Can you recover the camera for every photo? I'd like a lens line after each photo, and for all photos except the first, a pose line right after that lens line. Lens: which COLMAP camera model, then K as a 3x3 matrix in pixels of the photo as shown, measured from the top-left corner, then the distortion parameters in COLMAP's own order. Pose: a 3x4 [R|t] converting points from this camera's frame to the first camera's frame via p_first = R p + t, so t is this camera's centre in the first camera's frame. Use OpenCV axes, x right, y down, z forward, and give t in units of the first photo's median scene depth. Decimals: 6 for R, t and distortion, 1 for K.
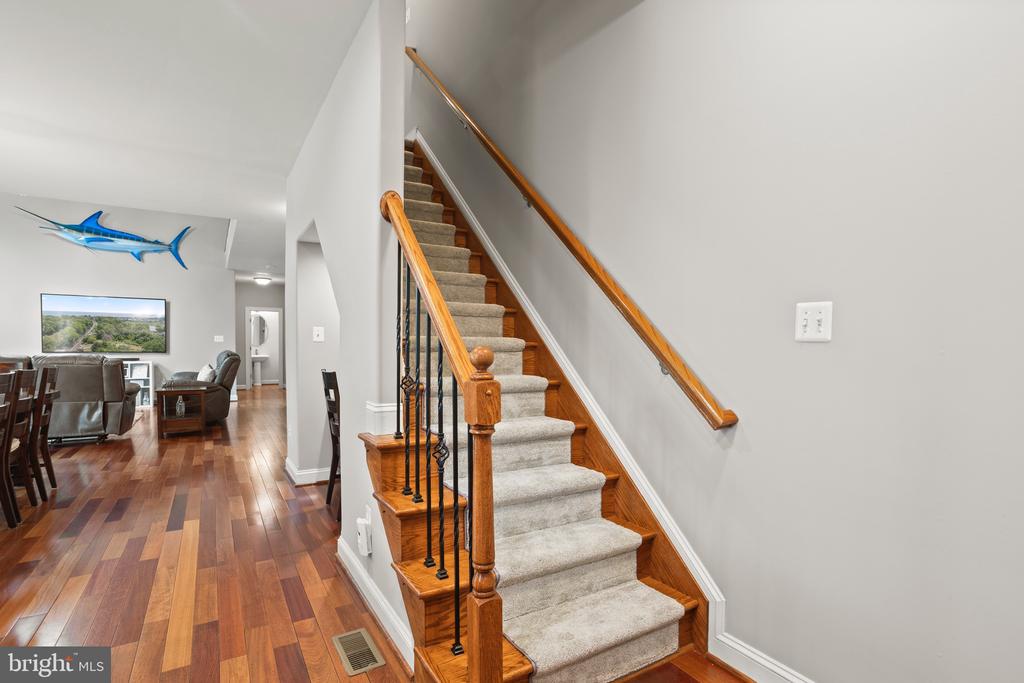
lens RADIAL K [[499.9, 0, 498.2], [0, 499.9, 348.5], [0, 0, 1]] dist [0.001153, 0.000240]
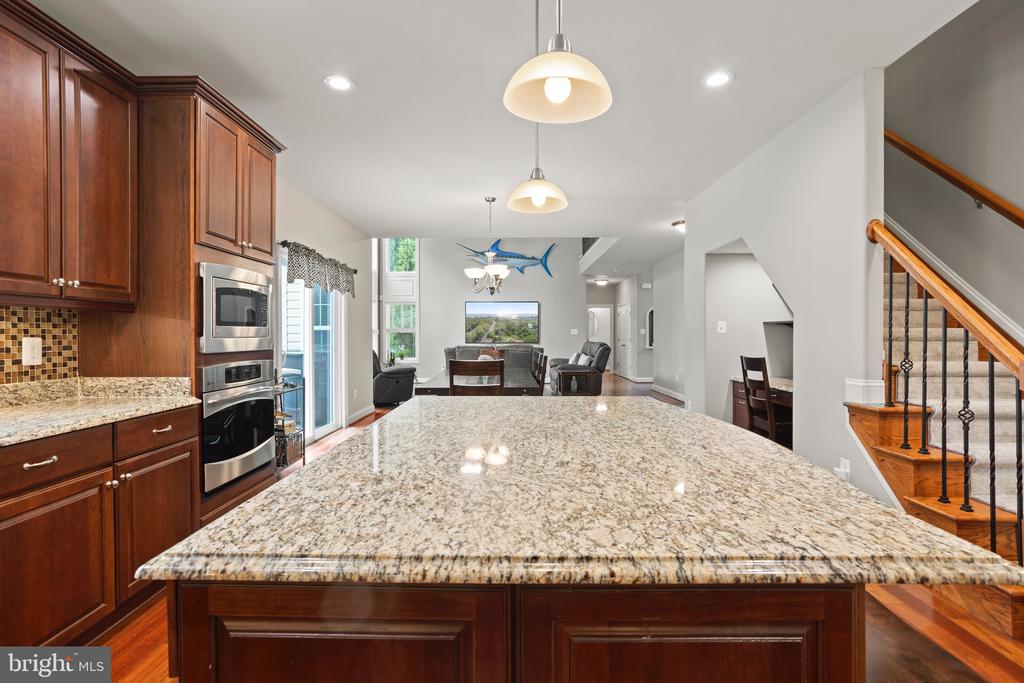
lens RADIAL K [[495.6, 0, 507.6], [0, 495.6, 321.9], [0, 0, 1]] dist [0.002748, 0.000610]
pose [[0.858614, -0.018455, -0.512290, -0.174281], [-0.000717, 0.999307, -0.037202, 0.003251], [0.512622, 0.032310, 0.858006, -0.286231]]
